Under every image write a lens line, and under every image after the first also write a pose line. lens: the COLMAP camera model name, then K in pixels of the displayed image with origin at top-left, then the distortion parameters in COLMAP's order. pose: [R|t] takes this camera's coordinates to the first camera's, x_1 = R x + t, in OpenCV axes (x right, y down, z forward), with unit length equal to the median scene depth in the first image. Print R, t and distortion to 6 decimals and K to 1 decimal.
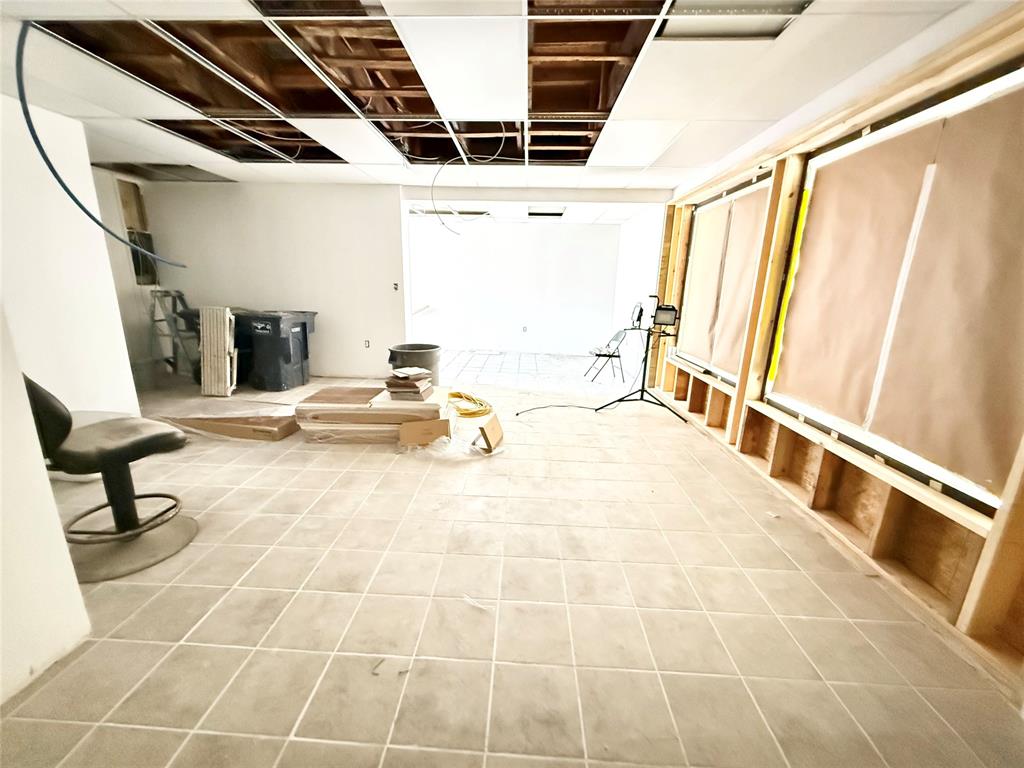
lens RADIAL K [[409.9, 0, 512.0], [0, 409.9, 384.0], [0, 0, 1]] dist [-0.000442, -0.000233]
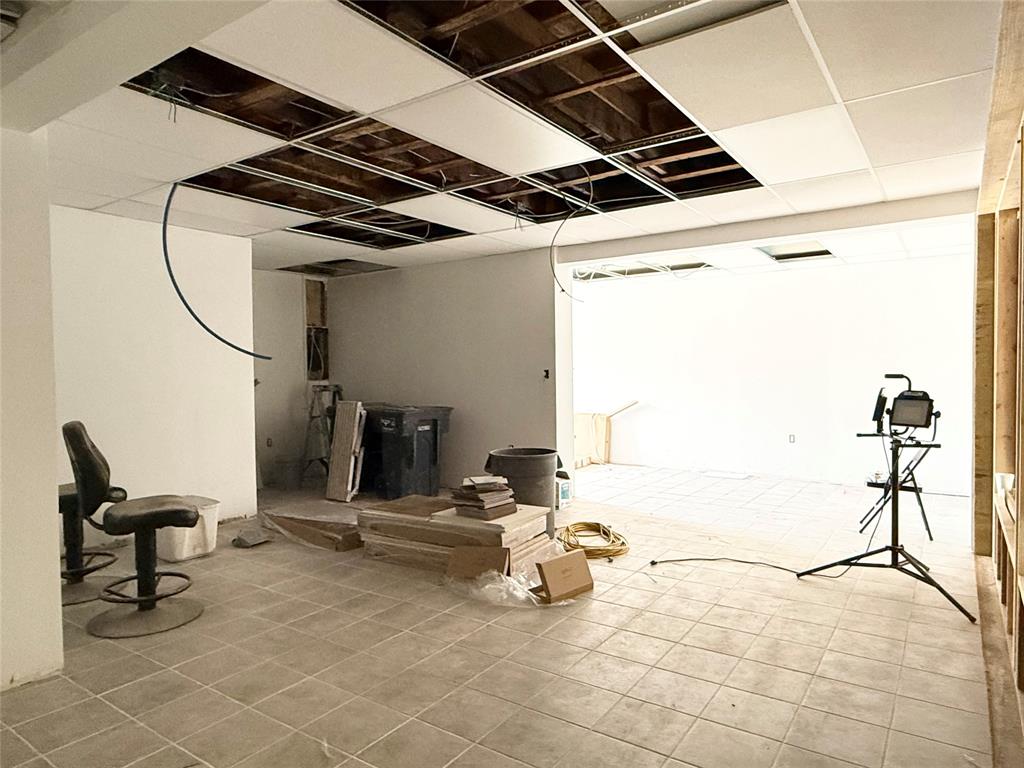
lens RADIAL K [[648.6, 0, 512.0], [0, 648.6, 384.0], [0, 0, 1]] dist [0.000718, 0.000194]
pose [[0.844437, -0.021468, -0.535225, 0.391169], [-0.098023, 0.976130, -0.193806, 0.020499], [0.526610, 0.216122, 0.822176, -0.002615]]
